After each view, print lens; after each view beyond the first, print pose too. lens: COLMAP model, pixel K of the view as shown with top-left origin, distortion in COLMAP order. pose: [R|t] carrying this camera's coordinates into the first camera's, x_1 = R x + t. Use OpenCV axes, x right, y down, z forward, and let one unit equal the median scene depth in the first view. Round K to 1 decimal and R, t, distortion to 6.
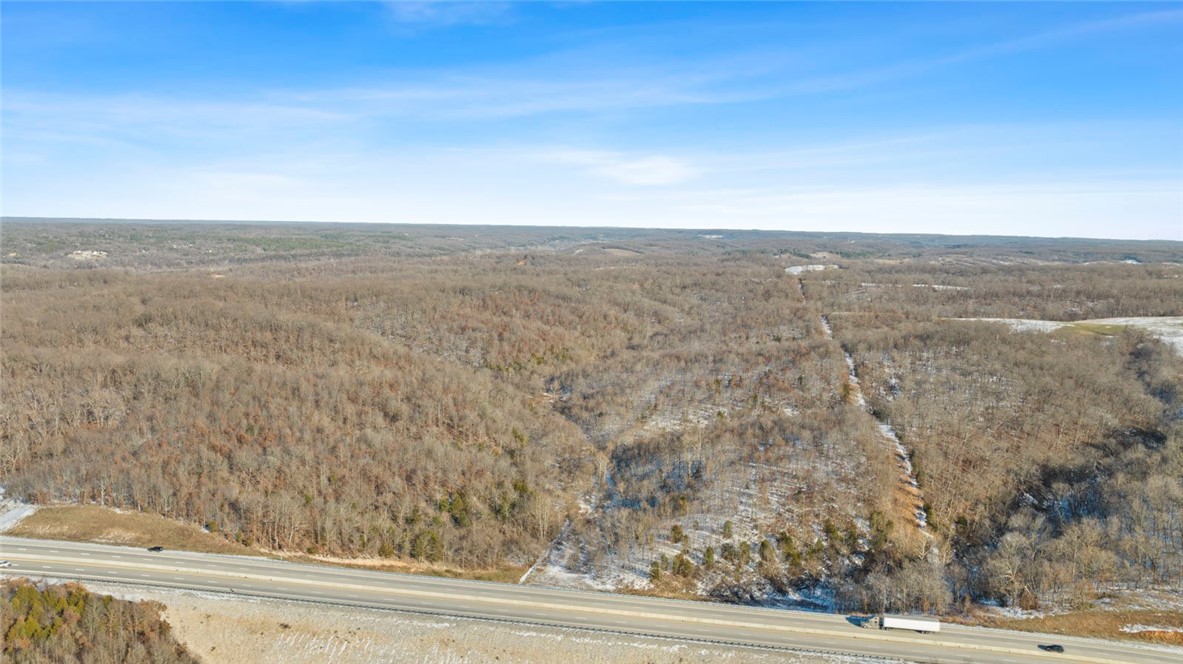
lens RADIAL K [[830.8, 0, 591.5], [0, 830.8, 332.0], [0, 0, 1]] dist [-0.024153, 0.009714]
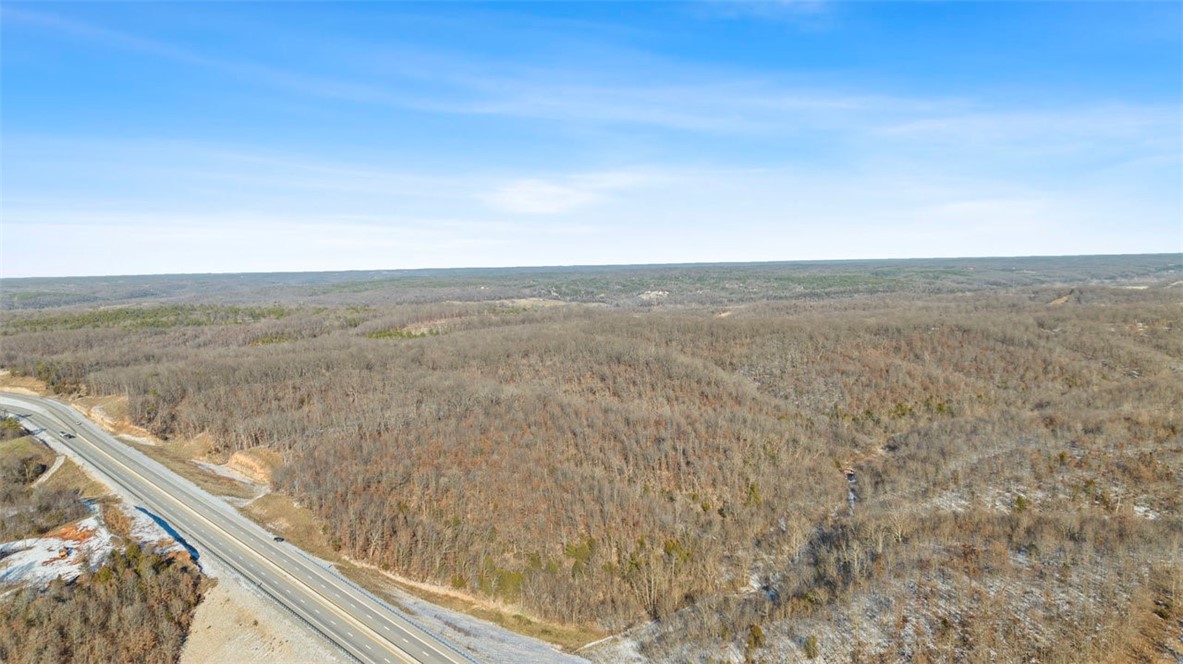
lens RADIAL K [[830.8, 0, 591.5], [0, 830.8, 332.0], [0, 0, 1]] dist [-0.024153, 0.009714]
pose [[0.778587, 0.015932, -0.627335, 0.305358], [-0.043660, 0.998631, -0.028825, -0.014916], [0.626016, 0.049832, 0.778216, 0.164132]]
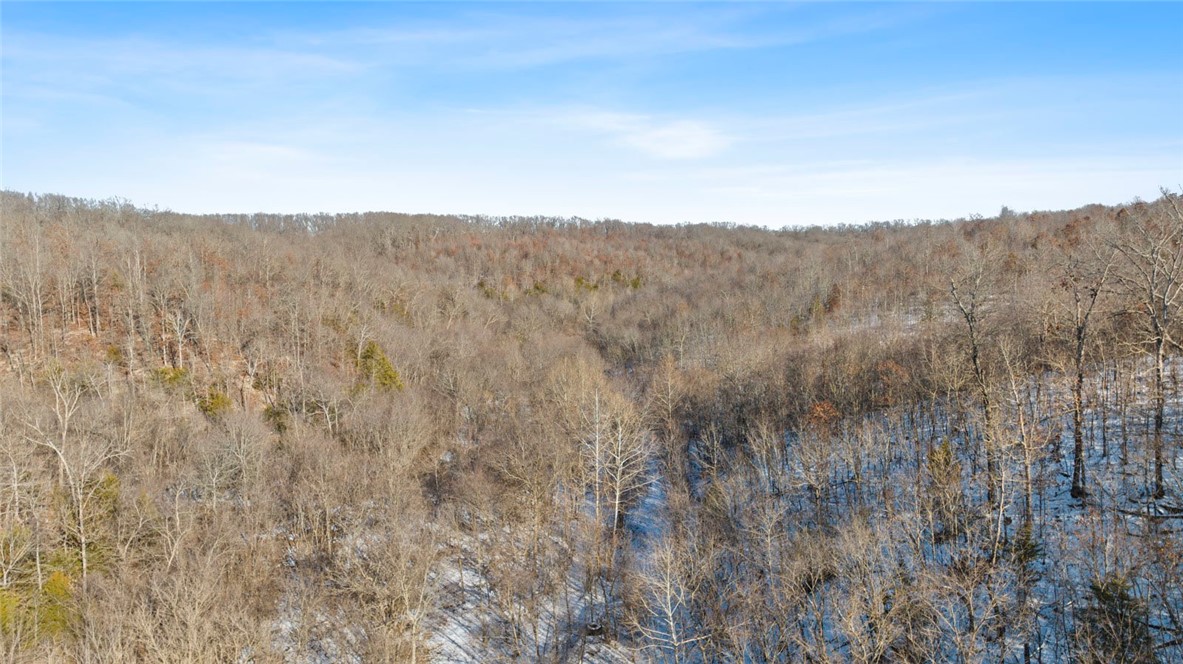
lens RADIAL K [[830.8, 0, 591.5], [0, 830.8, 332.0], [0, 0, 1]] dist [-0.024153, 0.009714]
pose [[0.986619, -0.027485, -0.160709, 0.033979], [0.020212, 0.998704, -0.046714, 0.115824], [0.161785, 0.042841, 0.985896, 0.650692]]
